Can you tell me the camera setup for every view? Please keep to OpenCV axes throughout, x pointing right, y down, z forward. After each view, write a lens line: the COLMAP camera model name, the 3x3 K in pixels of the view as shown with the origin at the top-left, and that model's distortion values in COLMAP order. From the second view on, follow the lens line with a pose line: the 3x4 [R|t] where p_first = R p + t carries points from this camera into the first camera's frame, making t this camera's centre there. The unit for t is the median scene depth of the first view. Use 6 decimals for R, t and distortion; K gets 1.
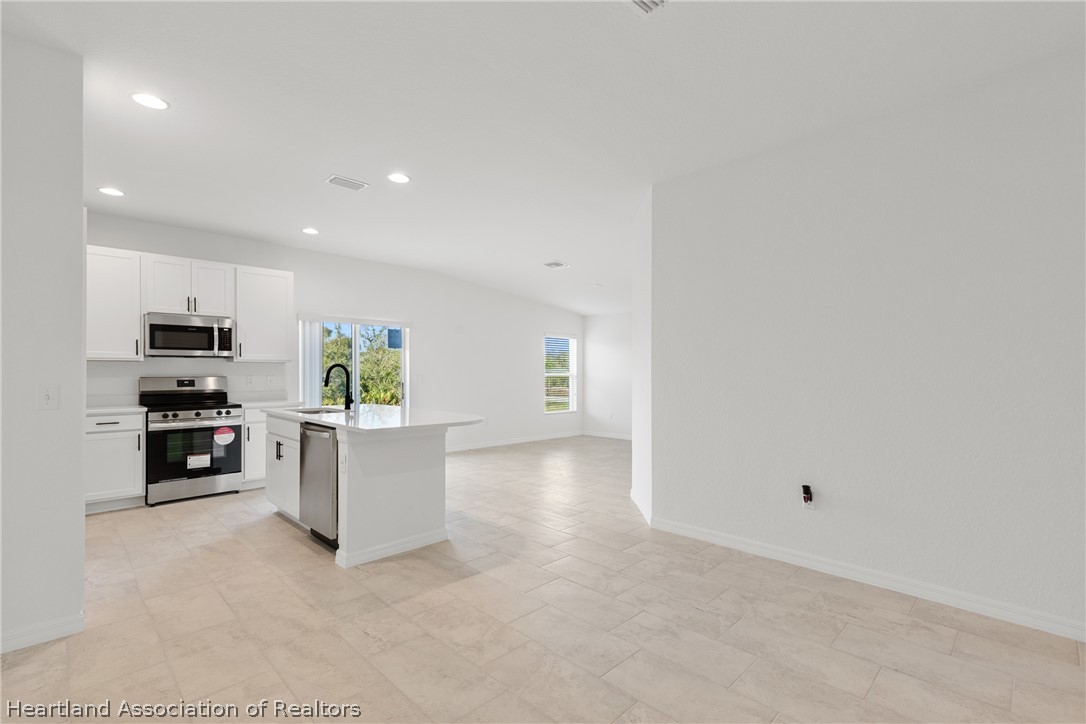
lens RADIAL K [[491.9, 0, 547.1], [0, 491.9, 371.3], [0, 0, 1]] dist [0.007636, -0.002237]
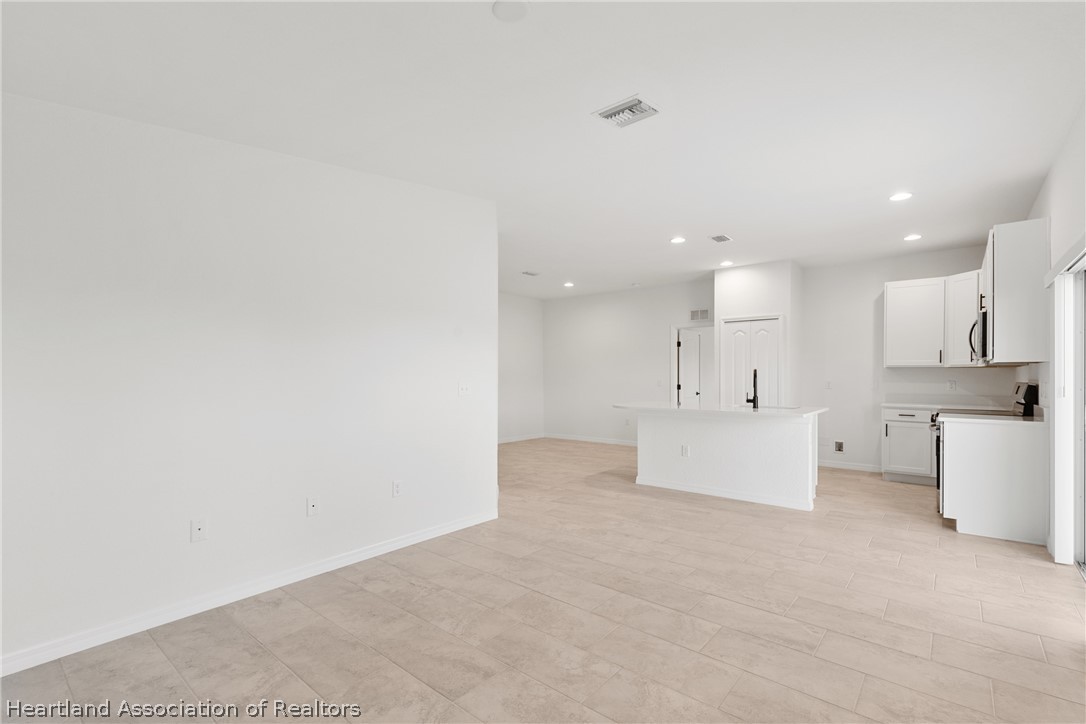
lens RADIAL K [[491.9, 0, 547.1], [0, 491.9, 368.7], [0, 0, 1]] dist [0.007636, -0.002237]
pose [[-0.995652, -0.005707, -0.092980, 0.172657], [-0.004580, 0.999914, -0.012328, 0.001995], [0.093043, -0.011849, -0.995592, 1.941937]]
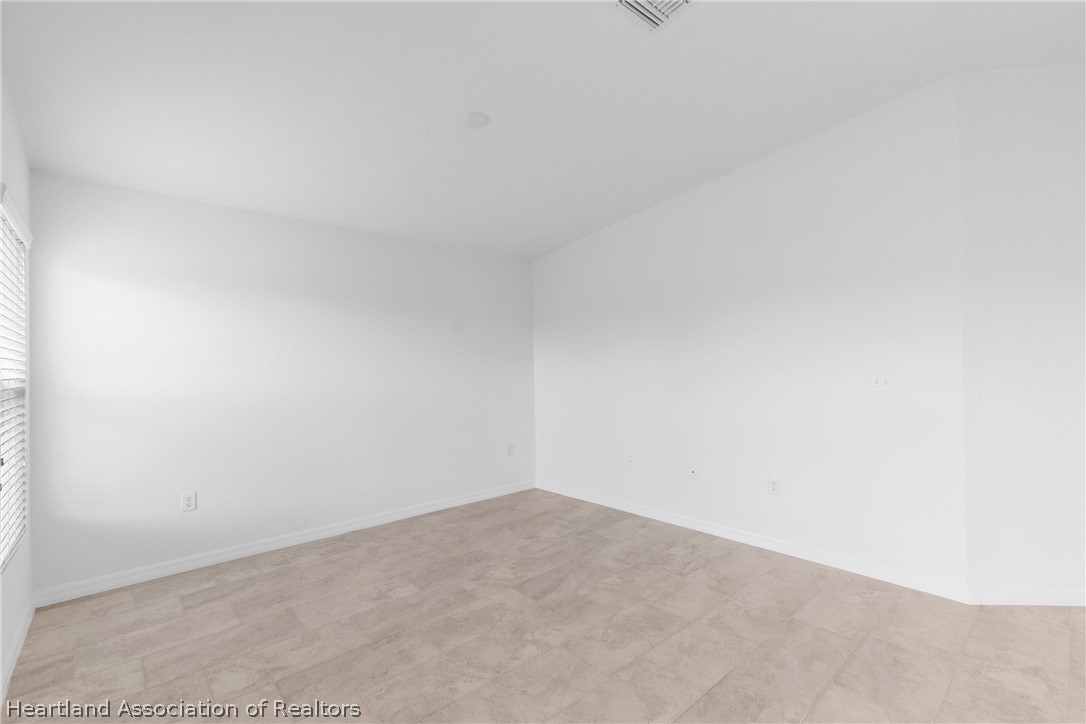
lens RADIAL K [[491.9, 0, 543.5], [0, 491.9, 358.2], [0, 0, 1]] dist [0.007636, -0.002237]
pose [[0.059383, 0.007515, 0.998207, -0.378821], [0.011791, 0.999897, -0.008230, -0.000597], [-0.998166, 0.012259, 0.059288, 1.454489]]
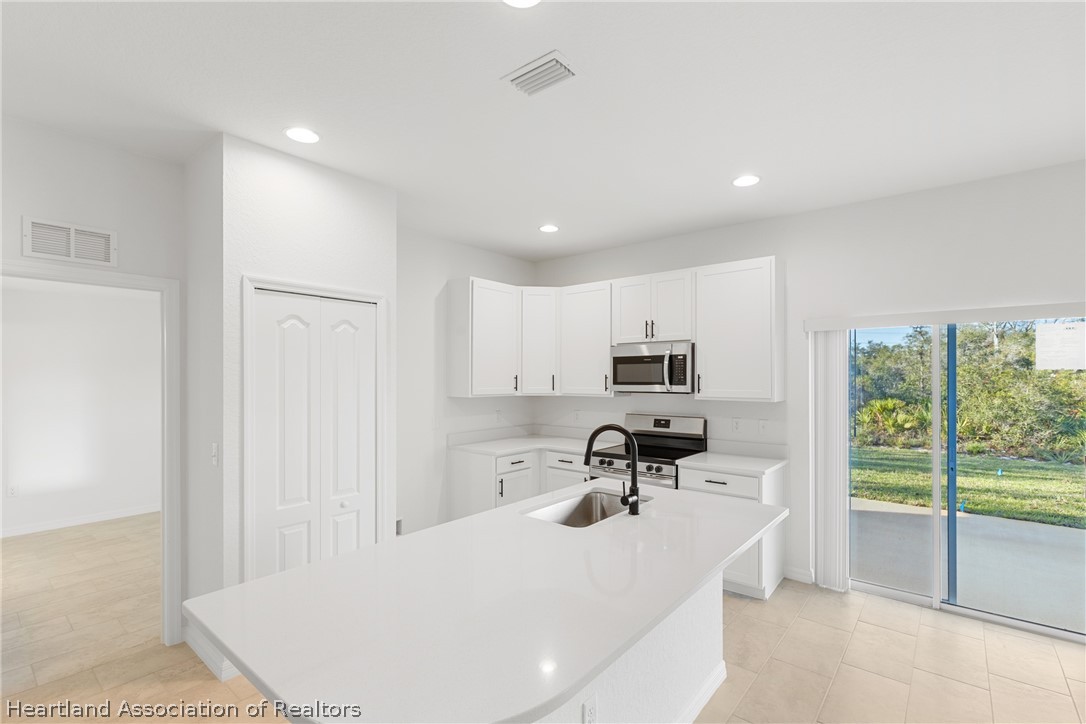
lens RADIAL K [[491.9, 0, 549.8], [0, 491.9, 379.1], [0, 0, 1]] dist [0.007636, -0.002237]
pose [[0.099092, 0.004314, -0.995069, 0.084936], [0.000833, 0.999990, 0.004418, -0.059435], [0.995078, -0.001266, 0.099088, 0.795961]]
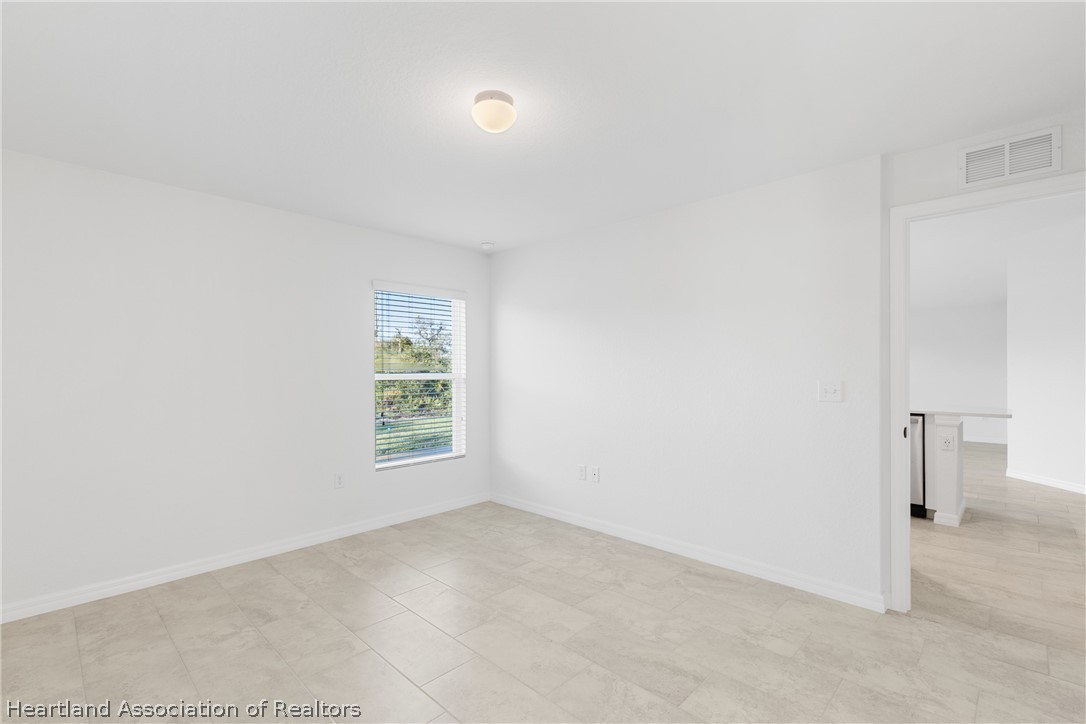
lens RADIAL K [[486.8, 0, 545.1], [0, 486.8, 363.8], [0, 0, 1]] dist [0.001519, -0.000070]
pose [[0.999910, -0.001556, 0.013289, -0.967275], [0.001628, 0.999984, -0.005358, -0.004944], [-0.013280, 0.005379, 0.999897, -0.147579]]
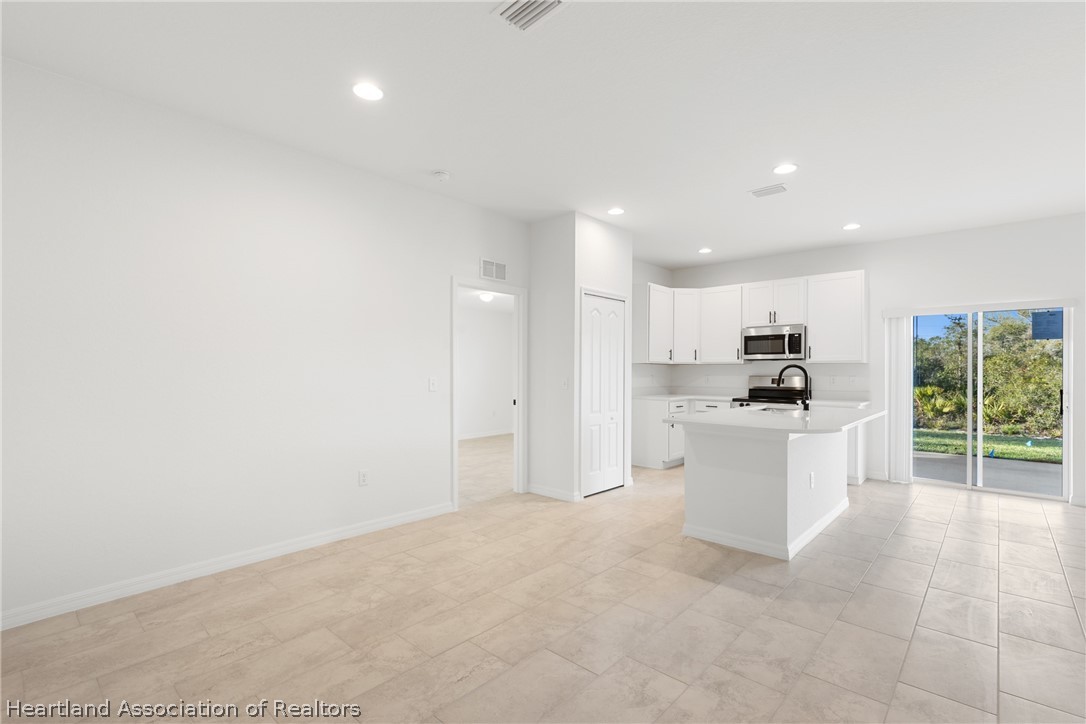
lens RADIAL K [[491.9, 0, 550.2], [0, 491.9, 373.6], [0, 0, 1]] dist [0.007636, -0.002237]
pose [[0.053170, 0.006421, -0.998565, 0.509333], [-0.002558, 0.999977, 0.006293, -0.000817], [0.998582, 0.002220, 0.053185, 0.401045]]
